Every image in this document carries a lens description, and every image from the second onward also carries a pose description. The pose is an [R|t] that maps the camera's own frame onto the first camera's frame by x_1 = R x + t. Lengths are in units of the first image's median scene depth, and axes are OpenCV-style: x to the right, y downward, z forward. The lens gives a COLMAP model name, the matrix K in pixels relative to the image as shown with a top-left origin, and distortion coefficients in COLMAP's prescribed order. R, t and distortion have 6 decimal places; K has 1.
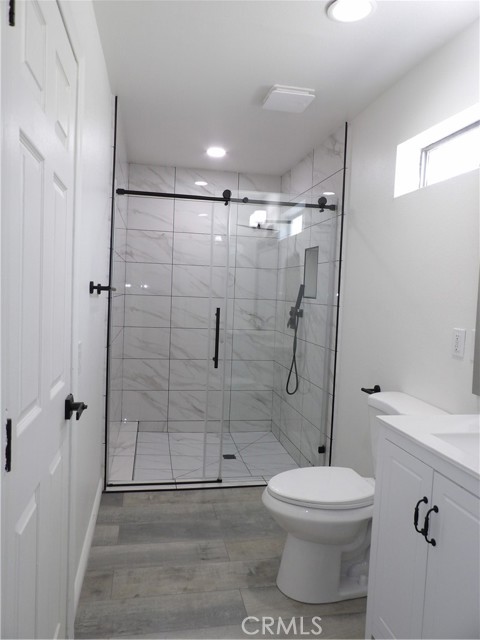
lens RADIAL K [[460.6, 0, 231.0], [0, 460.6, 319.8], [0, 0, 1]] dist [-0.040225, 0.052196]
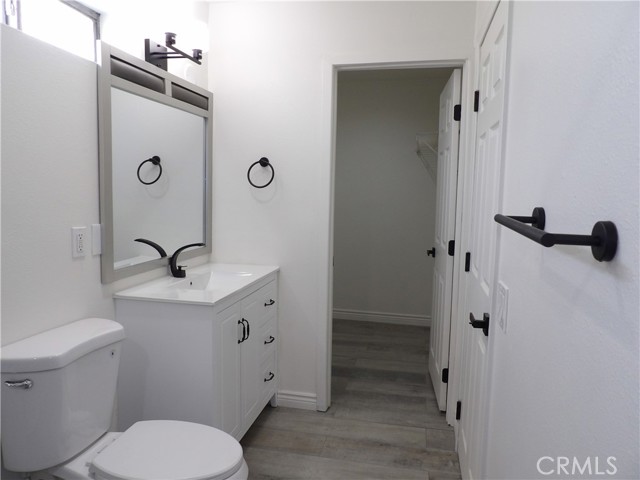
lens RADIAL K [[460.6, 0, 319.0], [0, 460.6, 236.2], [0, 0, 1]] dist [-0.040225, 0.052196]
pose [[-0.922091, -0.087699, 0.376904, -0.176737], [-0.030889, 0.987554, 0.154216, -0.071666], [-0.385738, 0.130559, -0.913324, 0.987392]]
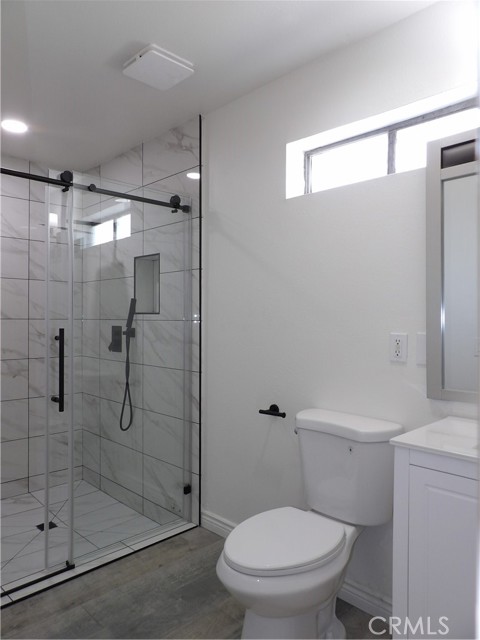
lens RADIAL K [[461.2, 0, 240.0], [0, 461.2, 320.0], [0, 0, 1]] dist [-0.032577, 0.043429]
pose [[0.829953, -0.036382, 0.556646, -0.190571], [0.062301, 0.997673, -0.027682, -0.001770], [-0.554344, 0.057654, 0.830288, 0.224118]]
